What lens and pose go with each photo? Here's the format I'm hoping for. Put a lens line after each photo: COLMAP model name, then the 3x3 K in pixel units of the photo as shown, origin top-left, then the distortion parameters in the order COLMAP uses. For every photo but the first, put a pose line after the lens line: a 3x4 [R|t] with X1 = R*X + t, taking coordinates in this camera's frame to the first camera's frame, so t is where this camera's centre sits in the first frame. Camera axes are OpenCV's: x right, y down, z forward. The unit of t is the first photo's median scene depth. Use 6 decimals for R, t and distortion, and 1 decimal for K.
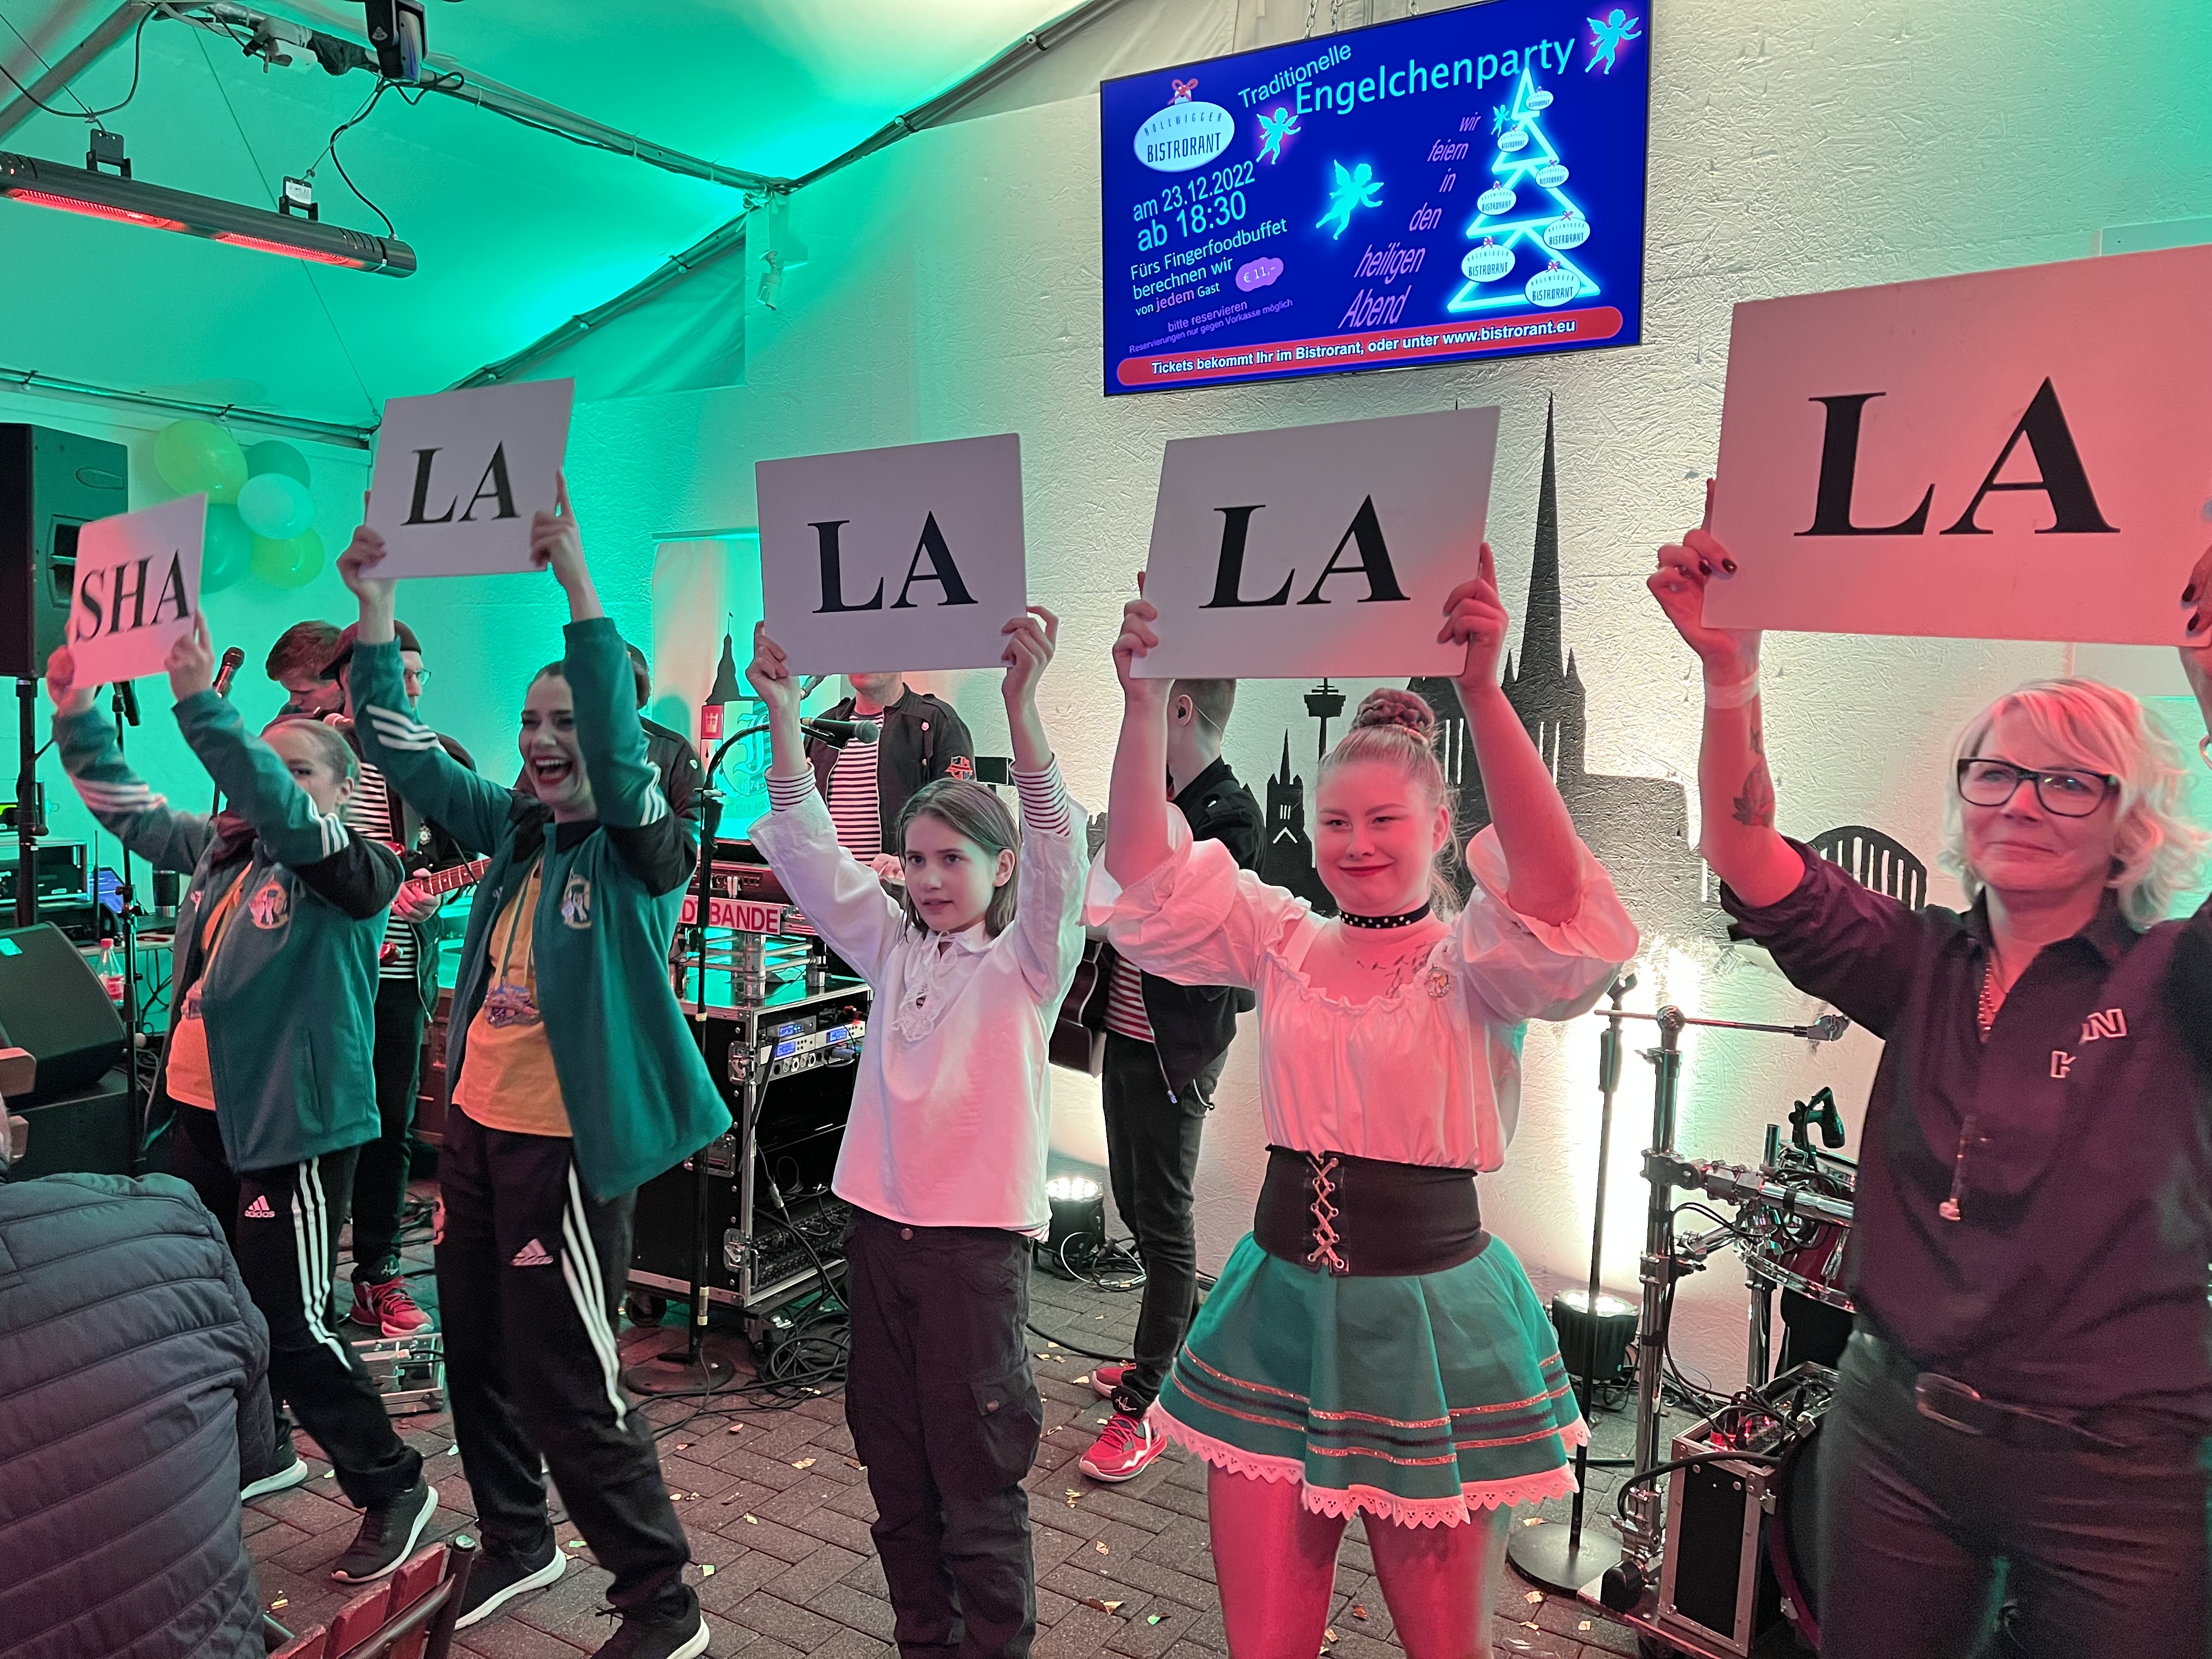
lens RADIAL K [[1659.8, 0, 1111.5], [0, 1659.8, 817.7], [0, 0, 1]] dist [0.052211, -0.062632]
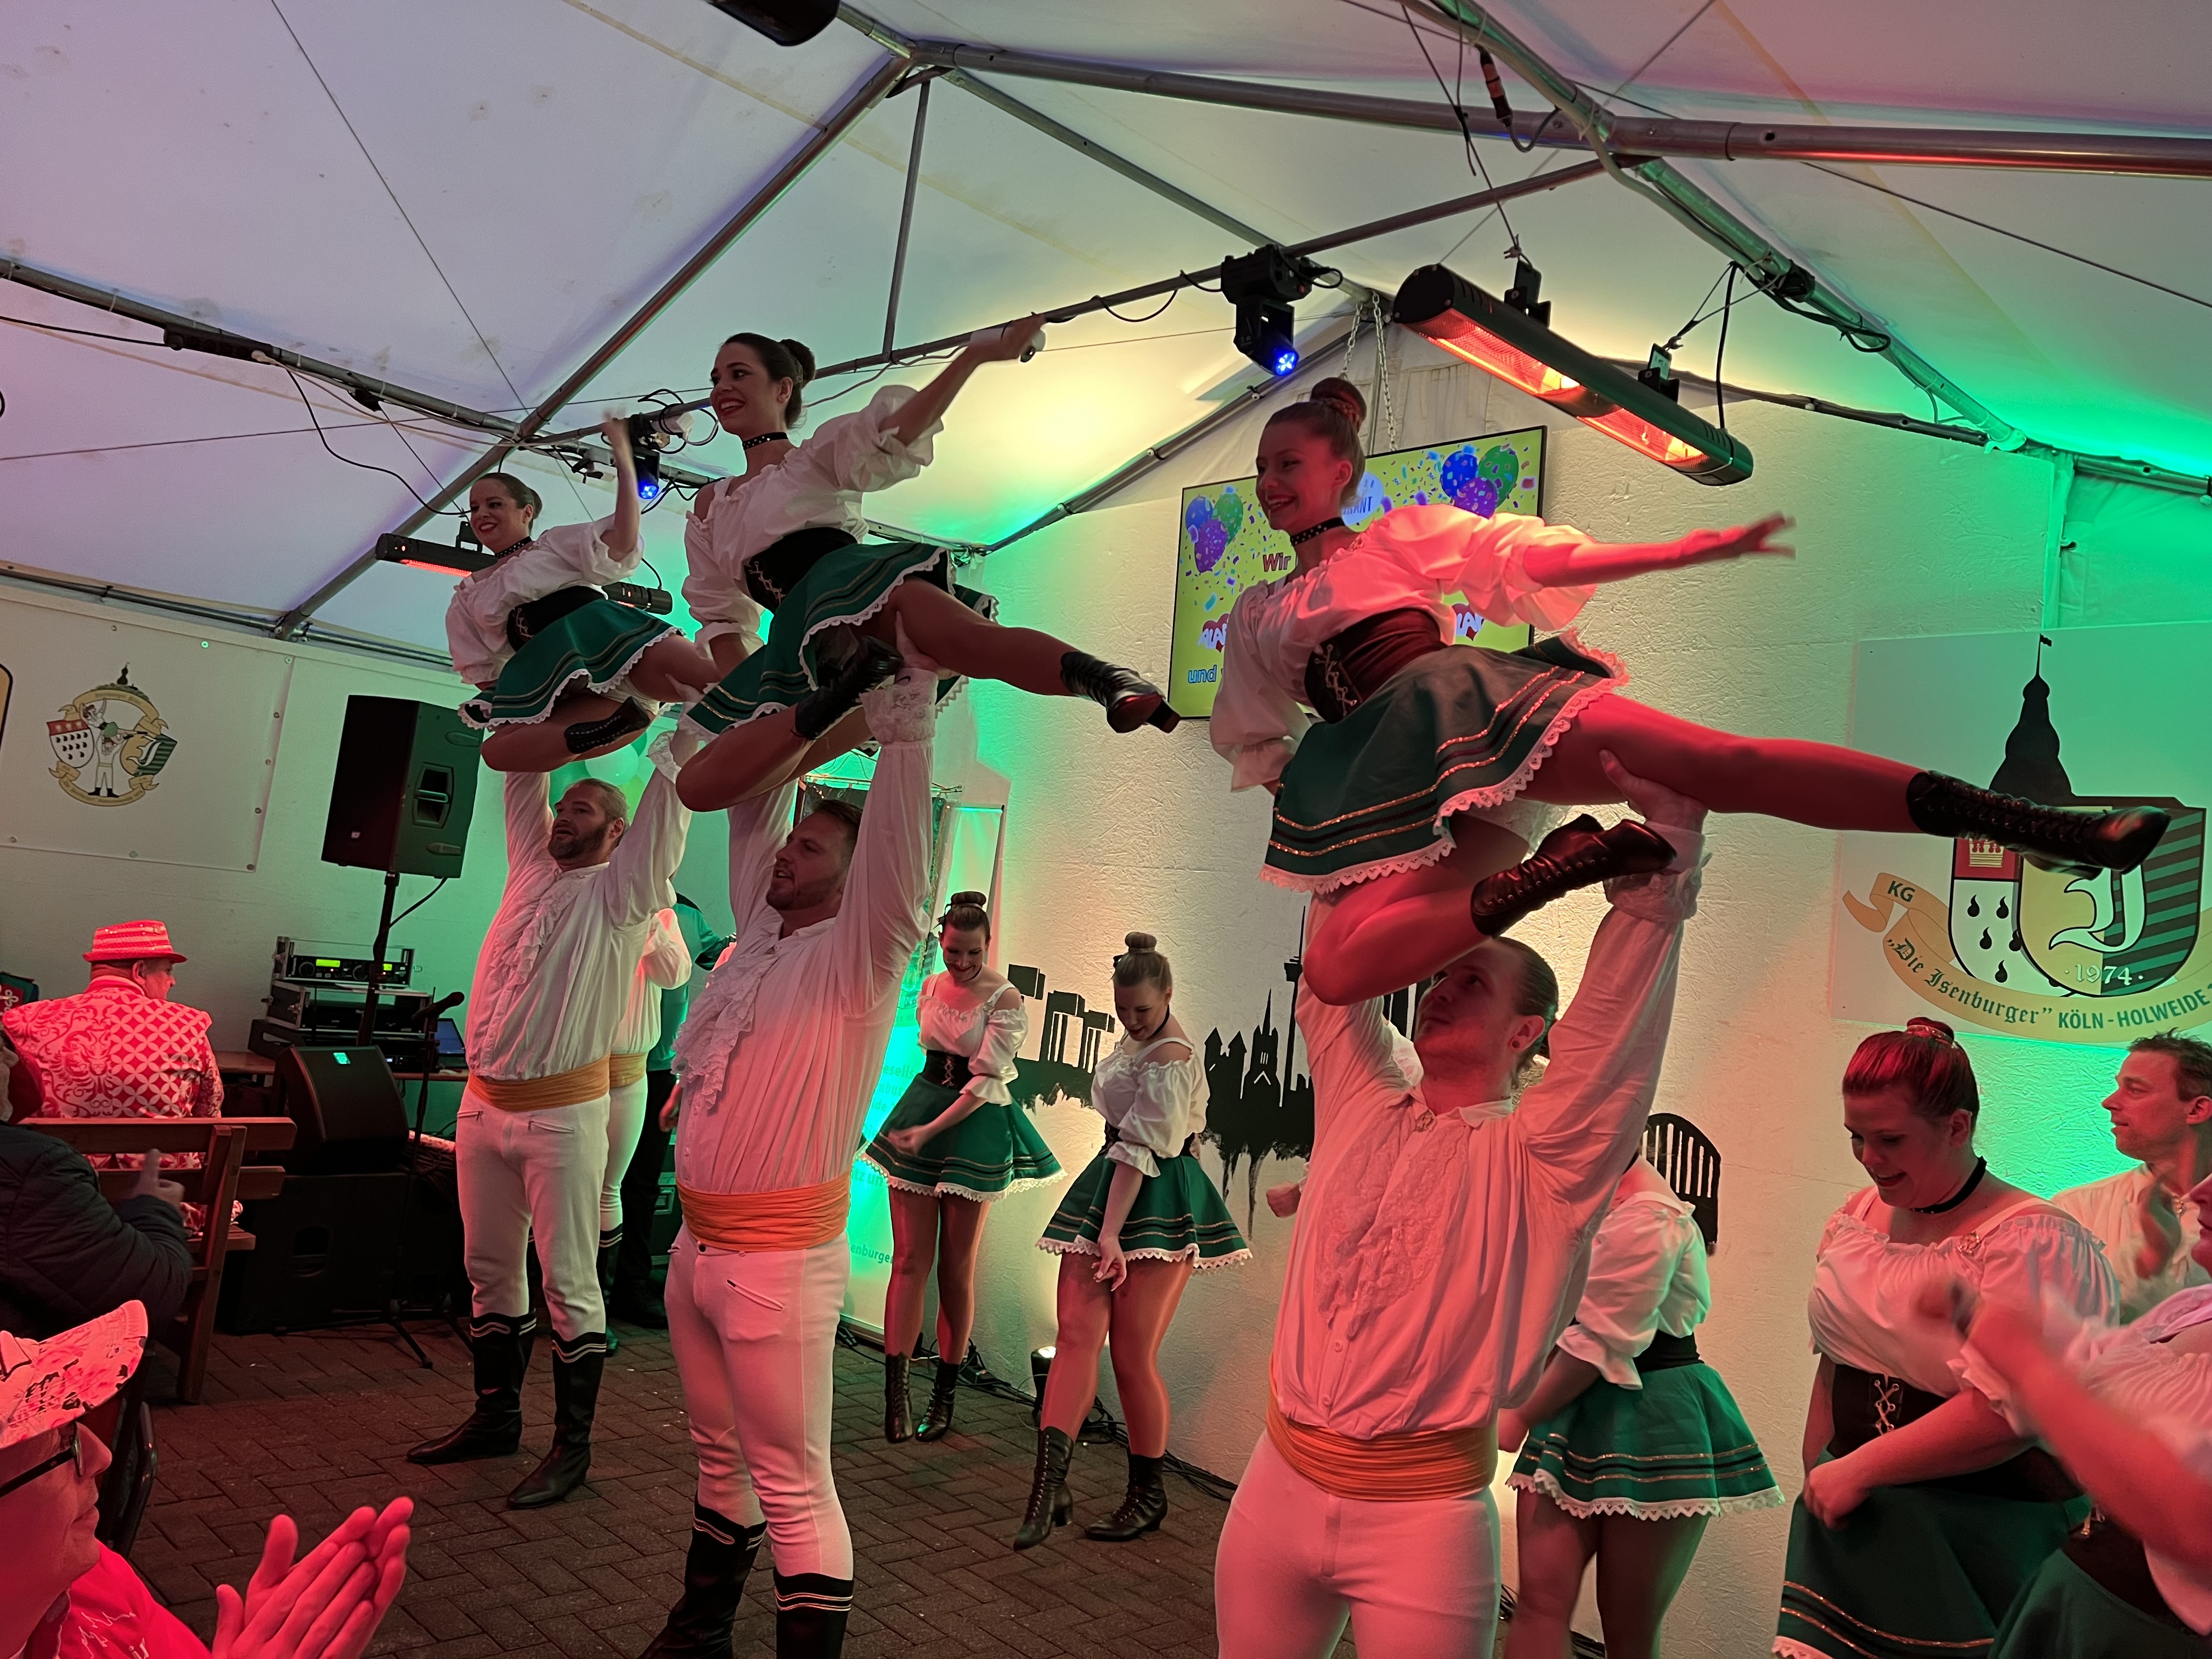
lens RADIAL K [[1654.1, 0, 1120.6], [0, 1654.1, 833.9], [0, 0, 1]] dist [0.050137, -0.046087]
pose [[0.964917, 0.072897, -0.252232, 0.327951], [-0.110643, 0.984113, -0.138850, 0.015572], [0.238103, 0.161886, 0.957653, -0.237730]]
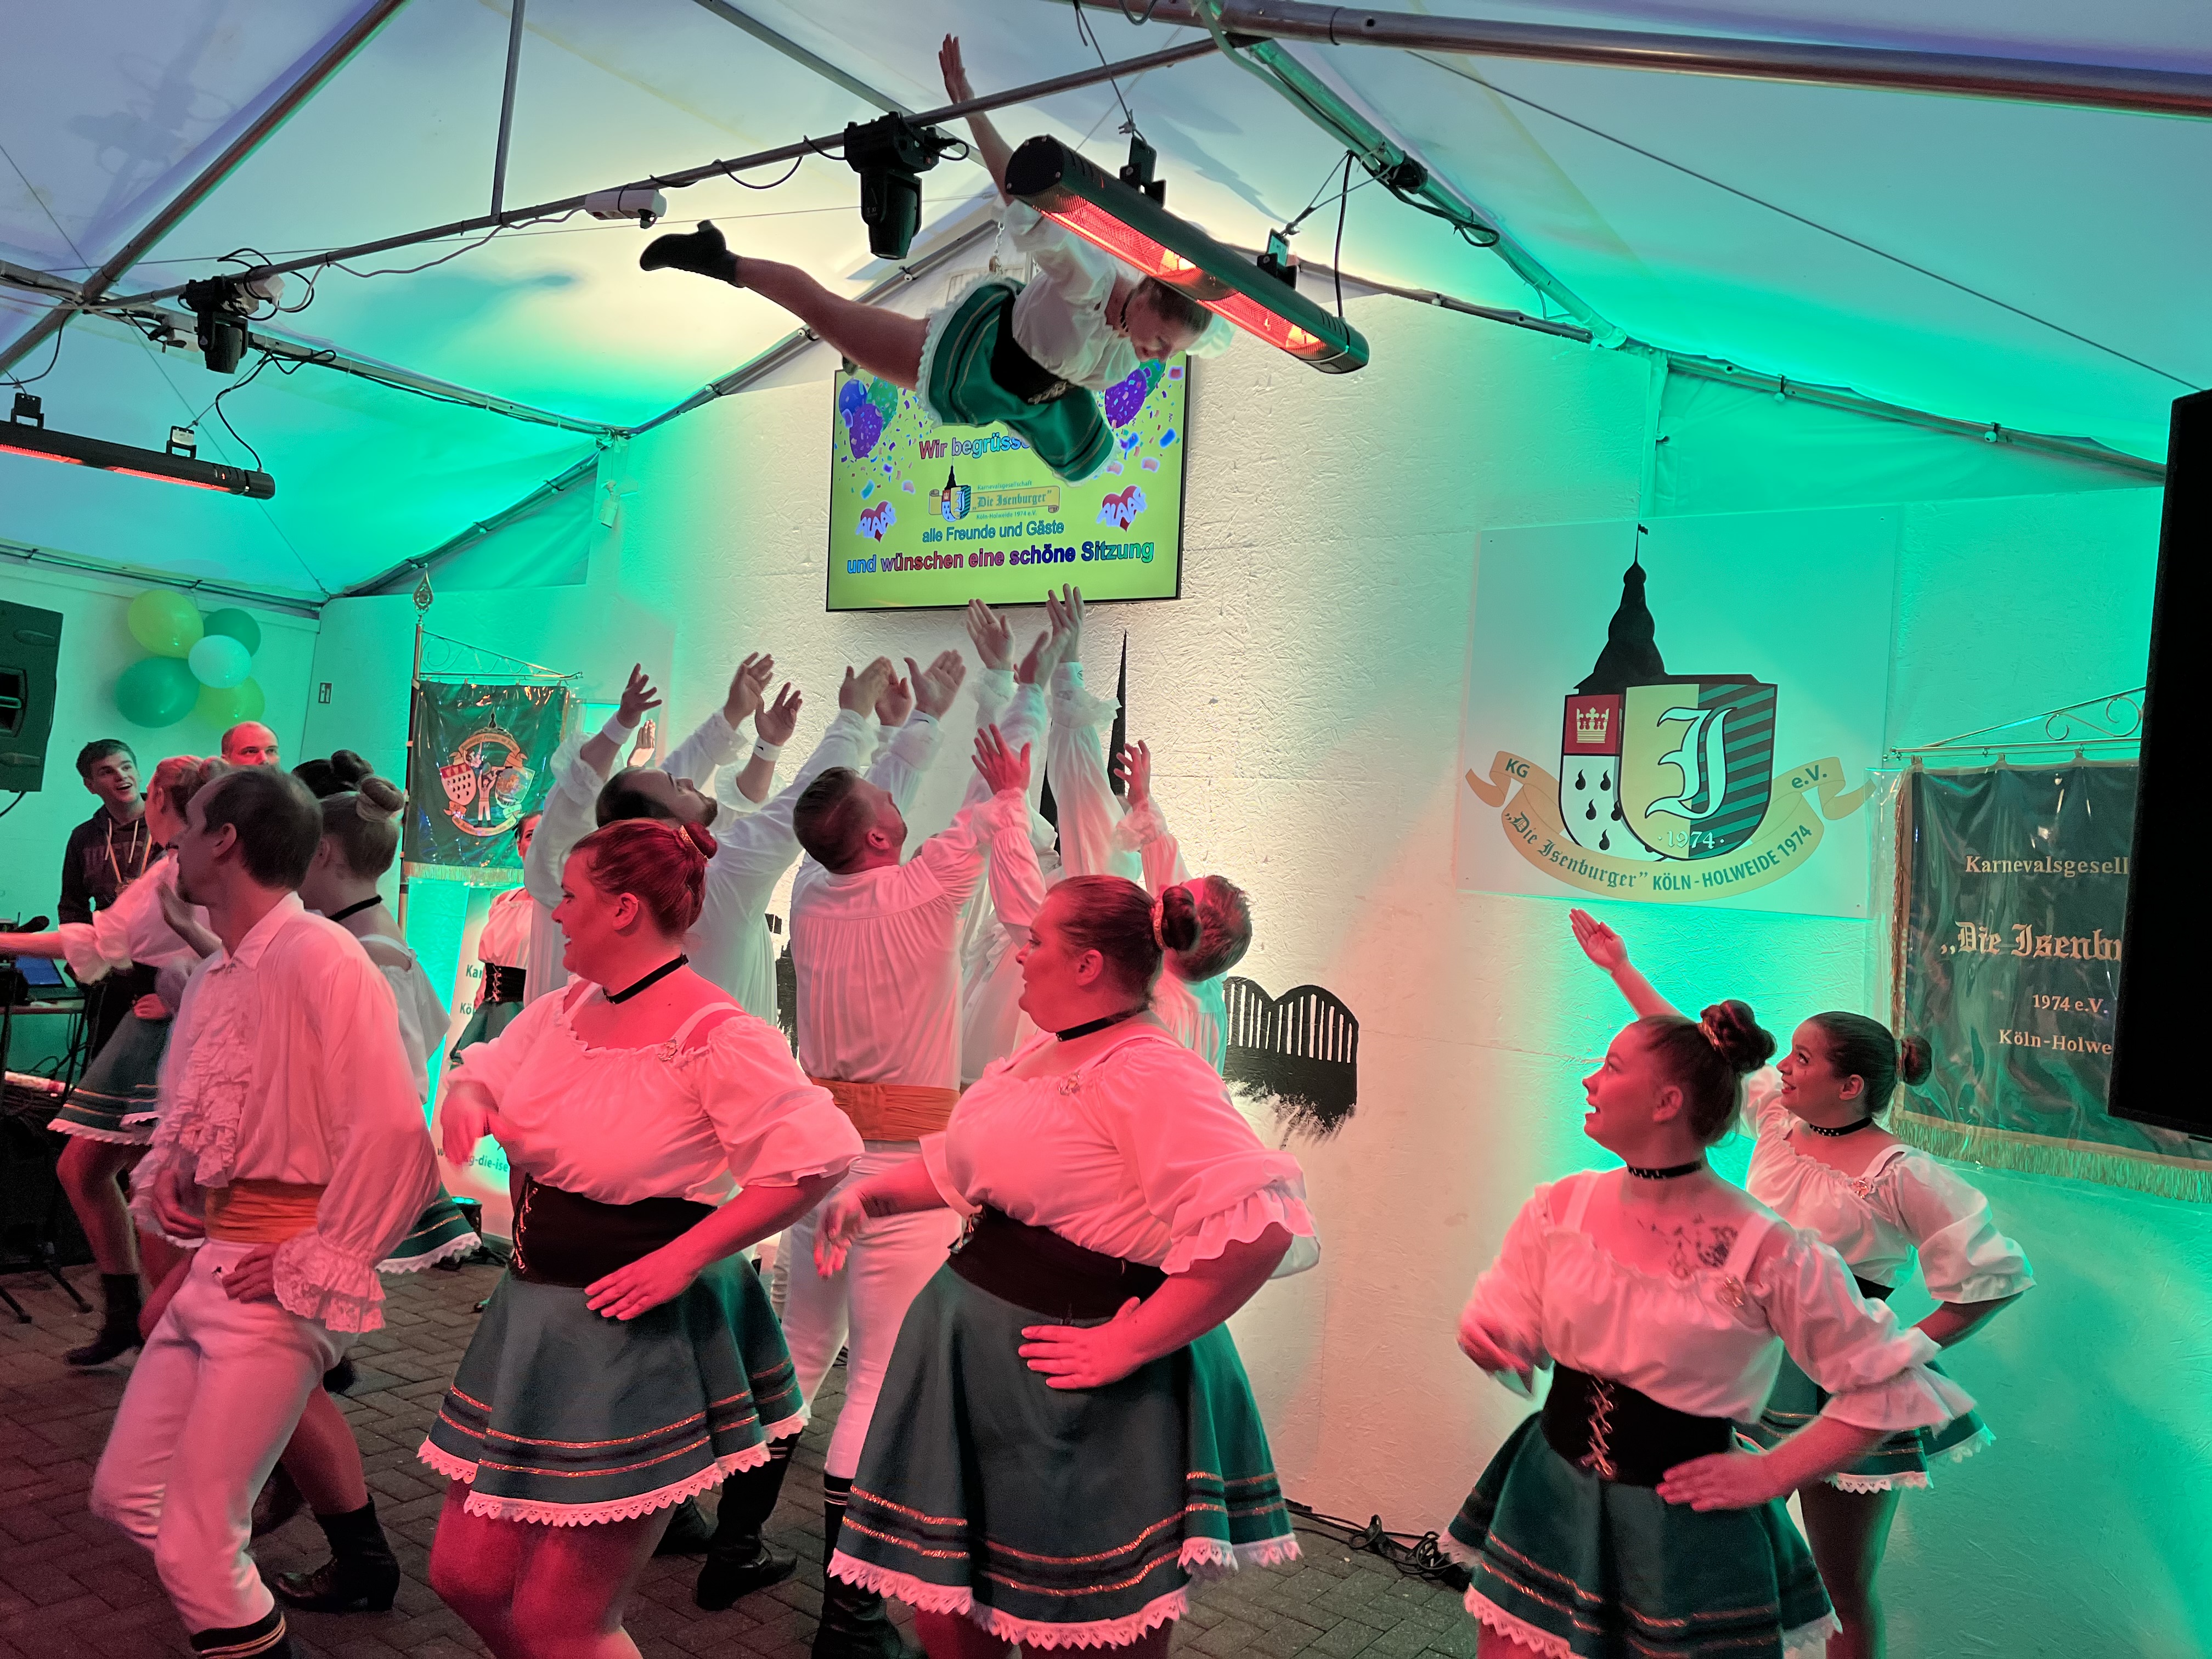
lens RADIAL K [[1652.8, 0, 1093.7], [0, 1652.8, 815.2], [0, 0, 1]] dist [0.068718, -0.072682]
pose [[0.994806, 0.058407, -0.083367, 0.350864], [-0.067064, 0.992193, -0.105142, 0.018056], [0.076575, 0.110187, 0.990957, -0.228044]]
